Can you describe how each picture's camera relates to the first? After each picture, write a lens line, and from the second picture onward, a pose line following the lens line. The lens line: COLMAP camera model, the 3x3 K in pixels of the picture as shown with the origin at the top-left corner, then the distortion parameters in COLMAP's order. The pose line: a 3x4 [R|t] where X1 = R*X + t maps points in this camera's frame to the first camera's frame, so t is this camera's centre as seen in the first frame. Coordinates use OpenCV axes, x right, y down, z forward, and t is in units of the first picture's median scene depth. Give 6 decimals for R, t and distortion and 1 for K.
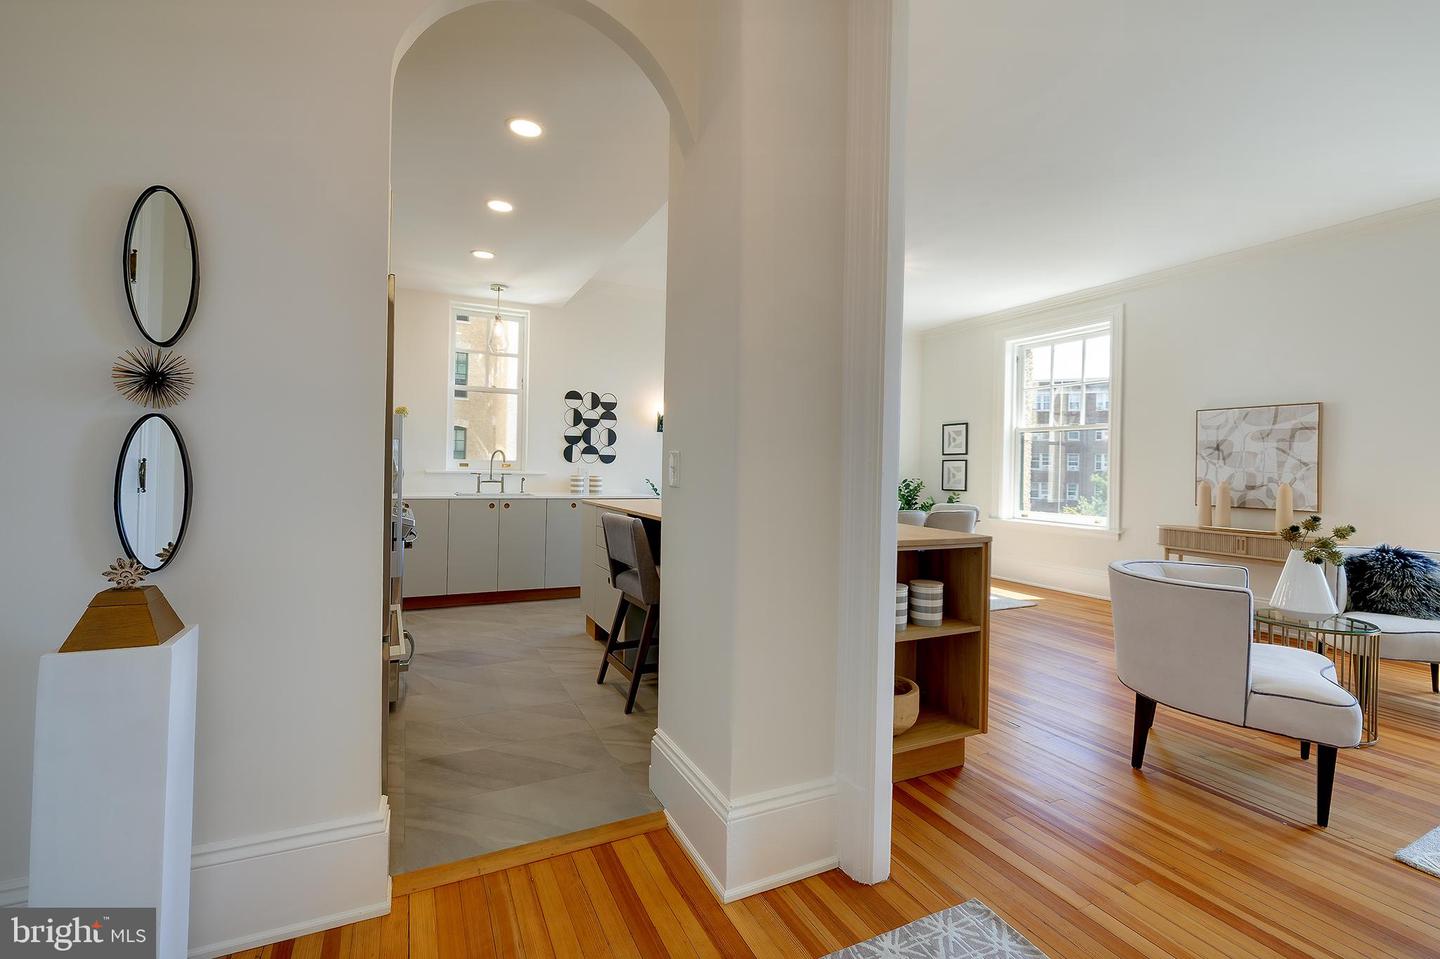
lens RADIAL K [[641.7, 0, 711.4], [0, 641.7, 467.3], [0, 0, 1]] dist [0.000760, 0.000141]
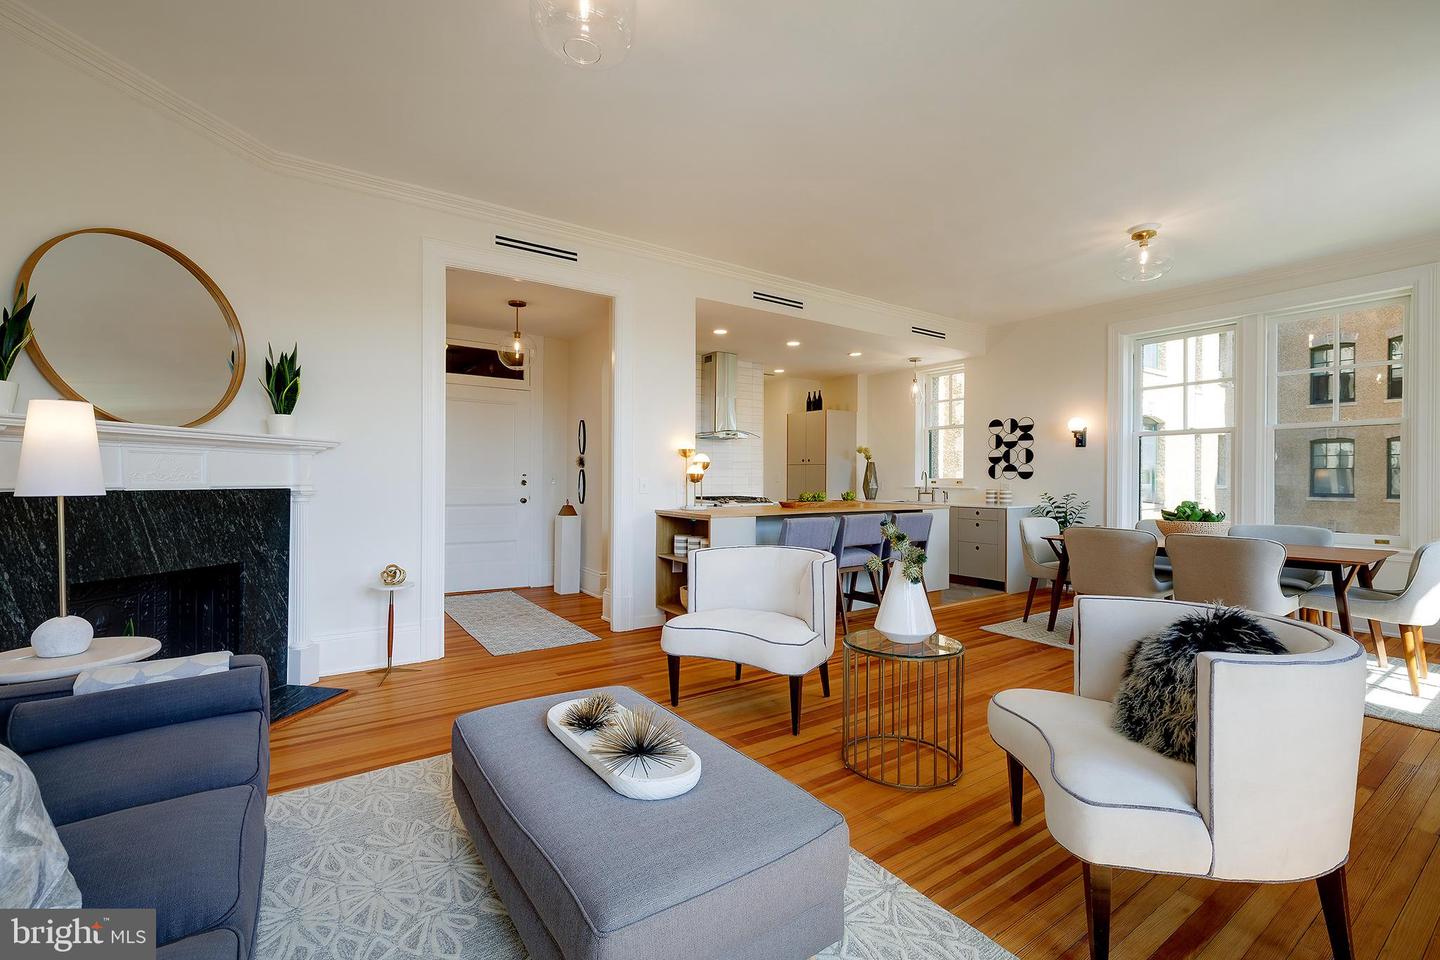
lens RADIAL K [[603.2, 0, 706.4], [0, 603.2, 481.7], [0, 0, 1]] dist [-0.000580, -0.000184]
pose [[0.128699, -0.015899, -0.991556, 1.042166], [-0.001322, 0.999868, -0.016204, 0.020881], [0.991683, 0.003396, 0.128661, 0.386633]]
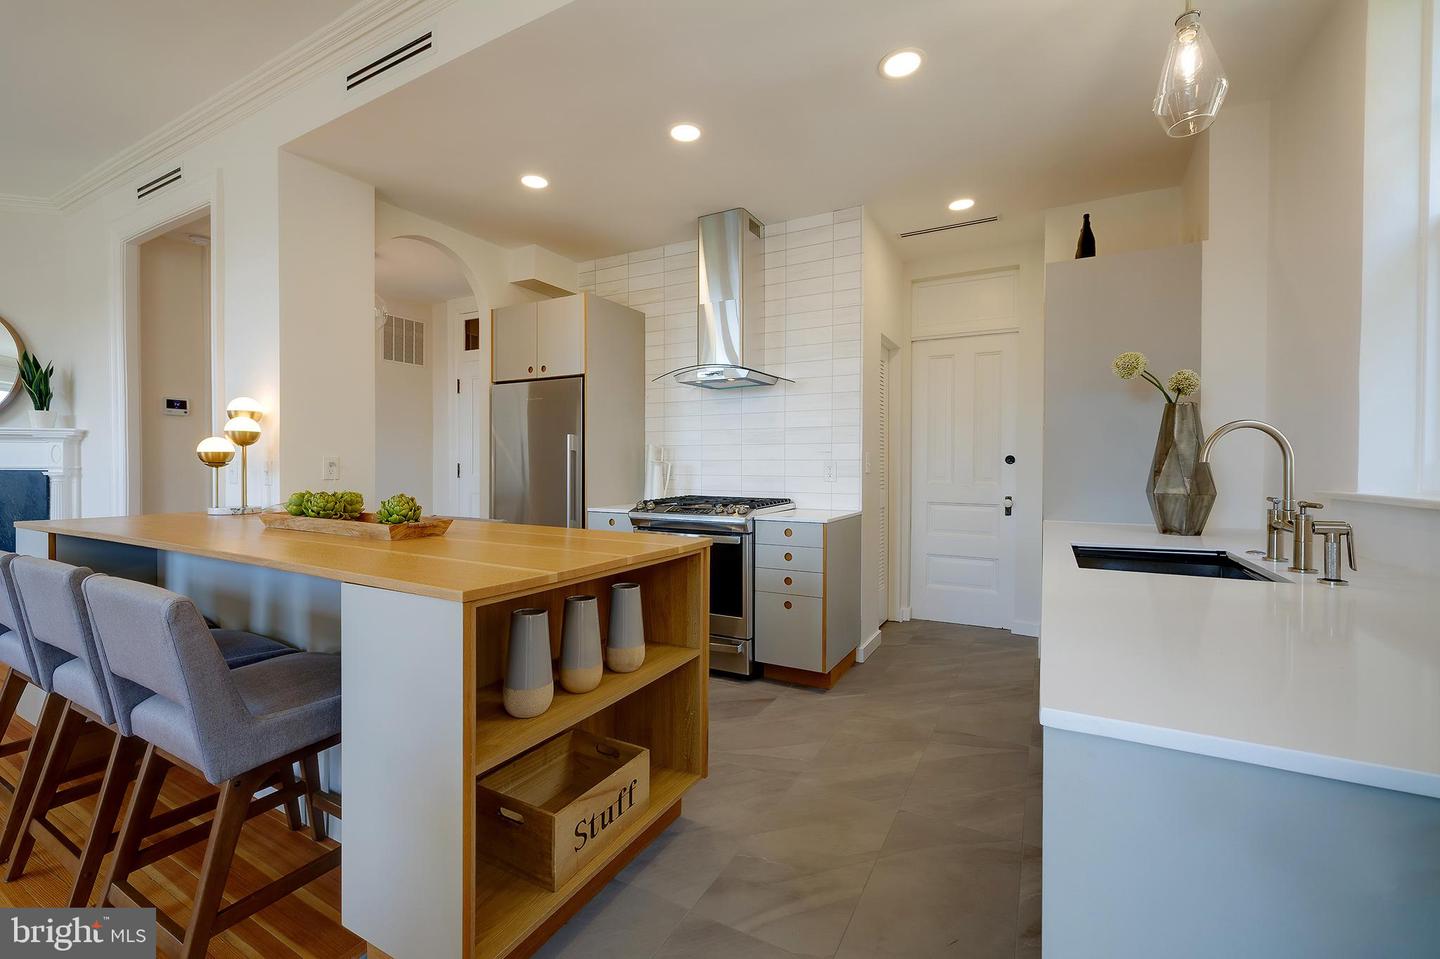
lens RADIAL K [[603.2, 0, 706.4], [0, 603.2, 481.2], [0, 0, 1]] dist [-0.000580, -0.000184]
pose [[-0.821230, -0.010015, -0.570509, 0.037369], [-0.021847, 0.999665, 0.013900, 0.002245], [0.570179, 0.023878, -0.821173, 1.221403]]
